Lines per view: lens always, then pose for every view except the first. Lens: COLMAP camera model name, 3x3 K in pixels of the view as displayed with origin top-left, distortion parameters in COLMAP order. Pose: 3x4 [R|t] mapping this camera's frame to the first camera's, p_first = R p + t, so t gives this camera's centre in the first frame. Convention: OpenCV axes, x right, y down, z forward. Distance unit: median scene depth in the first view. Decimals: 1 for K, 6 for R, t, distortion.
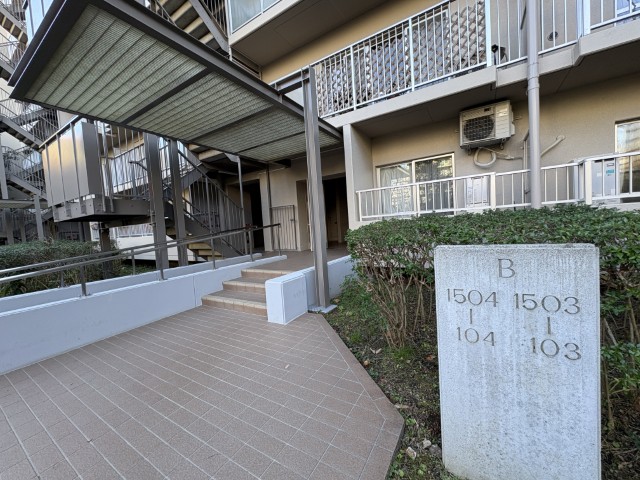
lens RADIAL K [[255.7, 0, 320.7], [0, 255.7, 239.1], [0, 0, 1]] dist [0.000467, -0.000124]
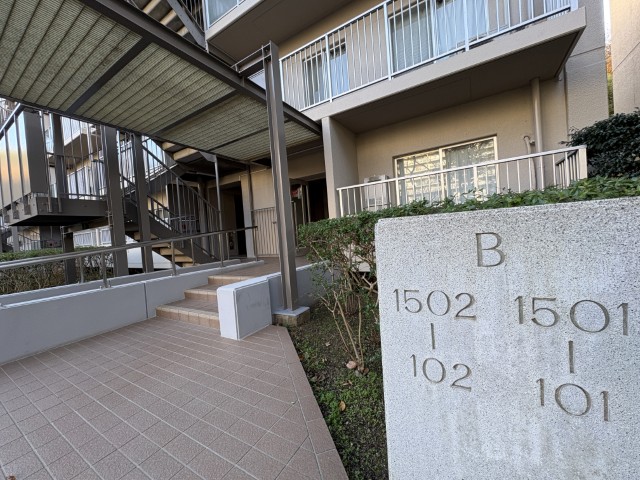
lens RADIAL K [[255.7, 0, 320.7], [0, 255.7, 239.1], [0, 0, 1]] dist [0.000467, -0.000124]
pose [[0.999957, -0.007969, 0.004758, 0.088441], [0.008130, 0.999361, -0.034803, 0.026510], [-0.004478, 0.034840, 0.999383, 0.109651]]
